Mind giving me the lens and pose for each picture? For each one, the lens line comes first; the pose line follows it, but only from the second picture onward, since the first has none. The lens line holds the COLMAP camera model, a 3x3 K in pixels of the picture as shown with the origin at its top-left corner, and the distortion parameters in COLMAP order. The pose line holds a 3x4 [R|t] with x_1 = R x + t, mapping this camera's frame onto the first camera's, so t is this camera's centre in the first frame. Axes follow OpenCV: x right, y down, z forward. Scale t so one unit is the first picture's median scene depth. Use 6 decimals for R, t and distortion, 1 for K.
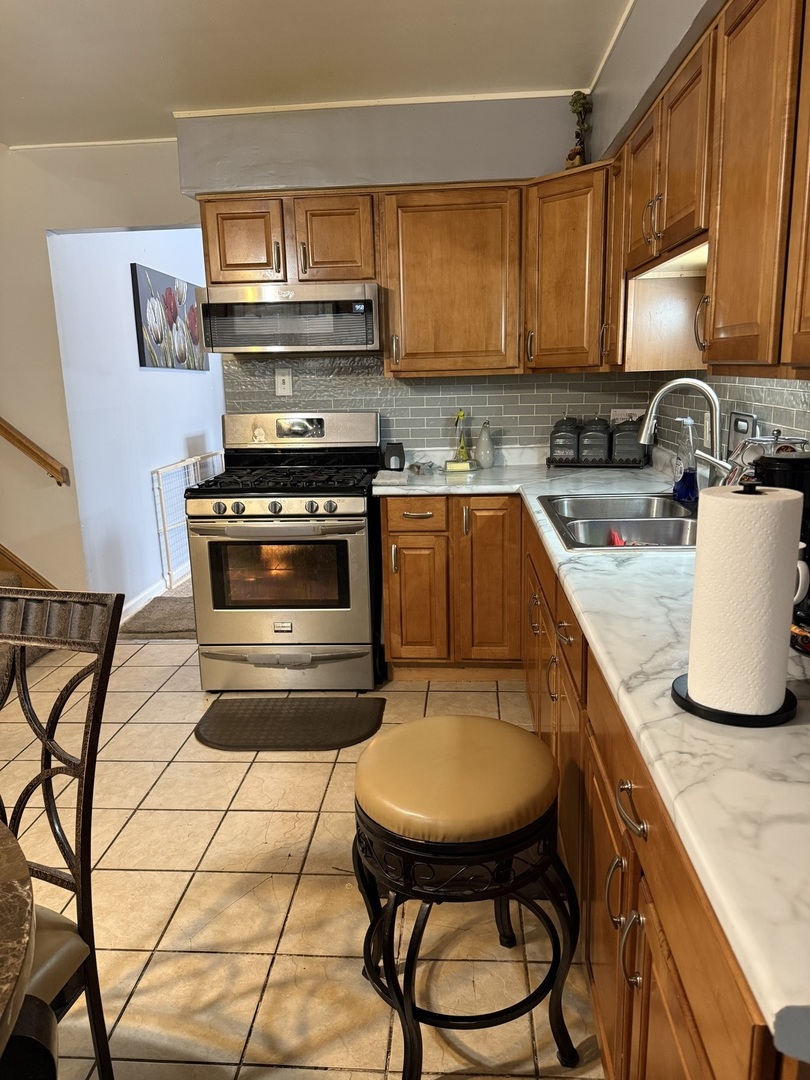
lens RADIAL K [[751.1, 0, 407.8], [0, 751.1, 573.3], [0, 0, 1]] dist [-0.002518, -0.054108]
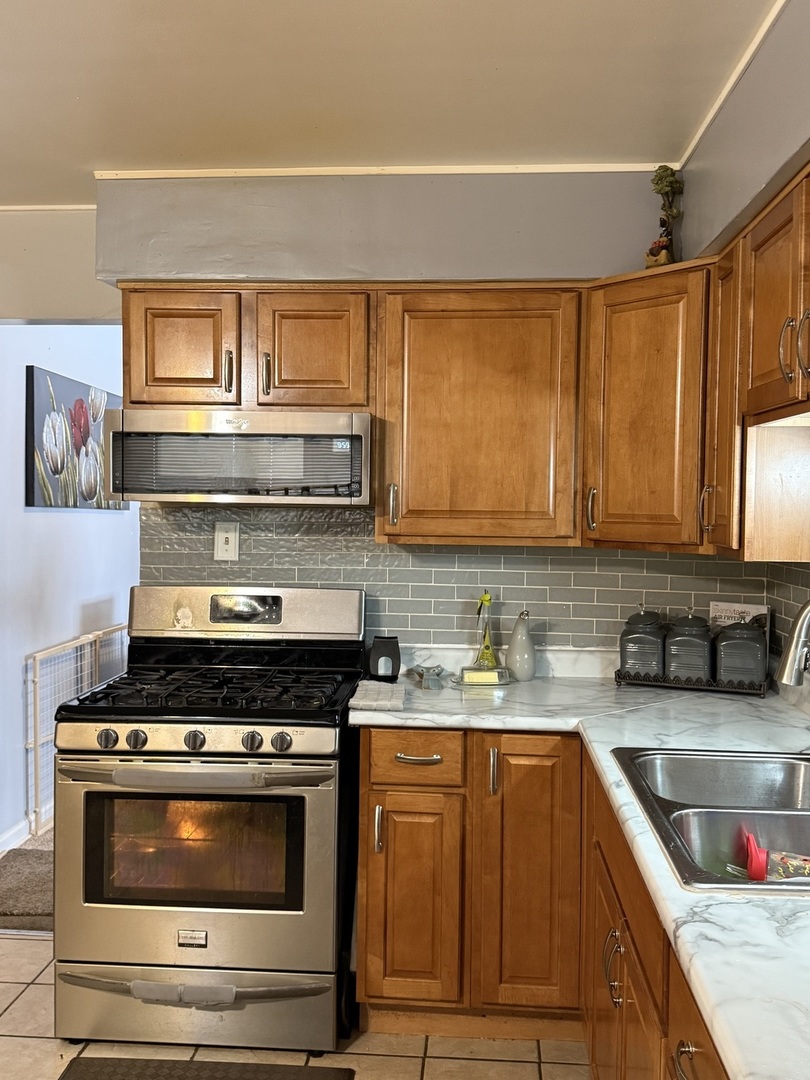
lens RADIAL K [[996.0, 0, 408.1], [0, 996.0, 542.9], [0, 0, 1]] dist [-0.015351, 0.000000]
pose [[0.999295, 0.037177, 0.005289, -0.006460], [-0.035145, 0.975543, -0.216979, -0.073846], [-0.013227, 0.216640, 0.976162, 0.134957]]
